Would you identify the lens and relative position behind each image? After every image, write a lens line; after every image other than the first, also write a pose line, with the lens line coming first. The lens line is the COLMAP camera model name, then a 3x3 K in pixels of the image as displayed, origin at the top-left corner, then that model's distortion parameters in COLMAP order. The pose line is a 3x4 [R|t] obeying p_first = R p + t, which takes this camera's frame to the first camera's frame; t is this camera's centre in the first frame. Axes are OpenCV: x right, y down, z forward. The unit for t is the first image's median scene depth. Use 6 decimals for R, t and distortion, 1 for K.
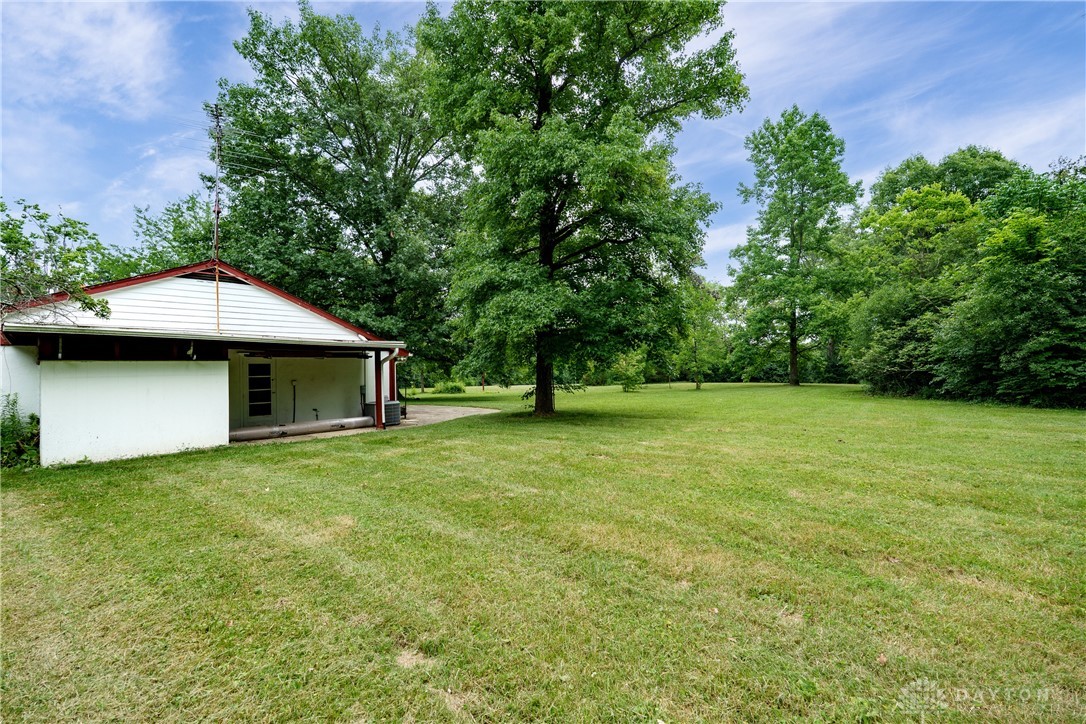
lens RADIAL K [[498.0, 0, 543.0], [0, 498.0, 362.0], [0, 0, 1]] dist [0.000352, 0.000096]
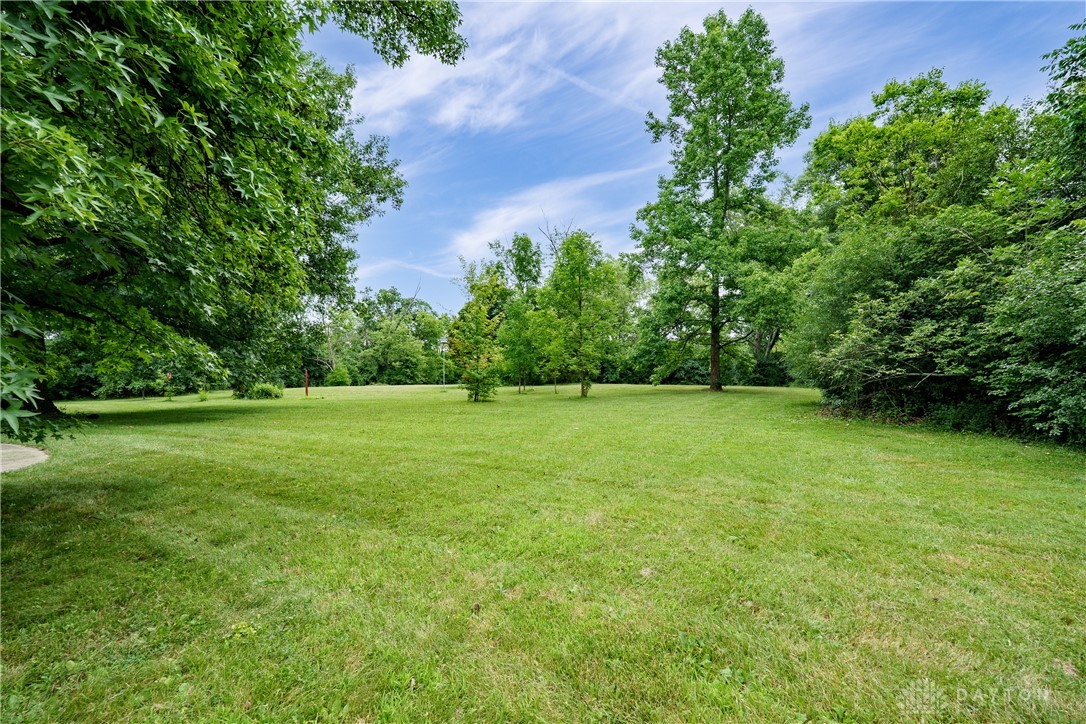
lens RADIAL K [[510.3, 0, 543.0], [0, 510.3, 362.0], [0, 0, 1]] dist [-0.000253, 0.000001]
pose [[0.990687, 0.009582, 0.135825, 0.147860], [-0.010533, 0.999925, 0.006284, 0.002439], [-0.135754, -0.007656, 0.990713, 0.285735]]
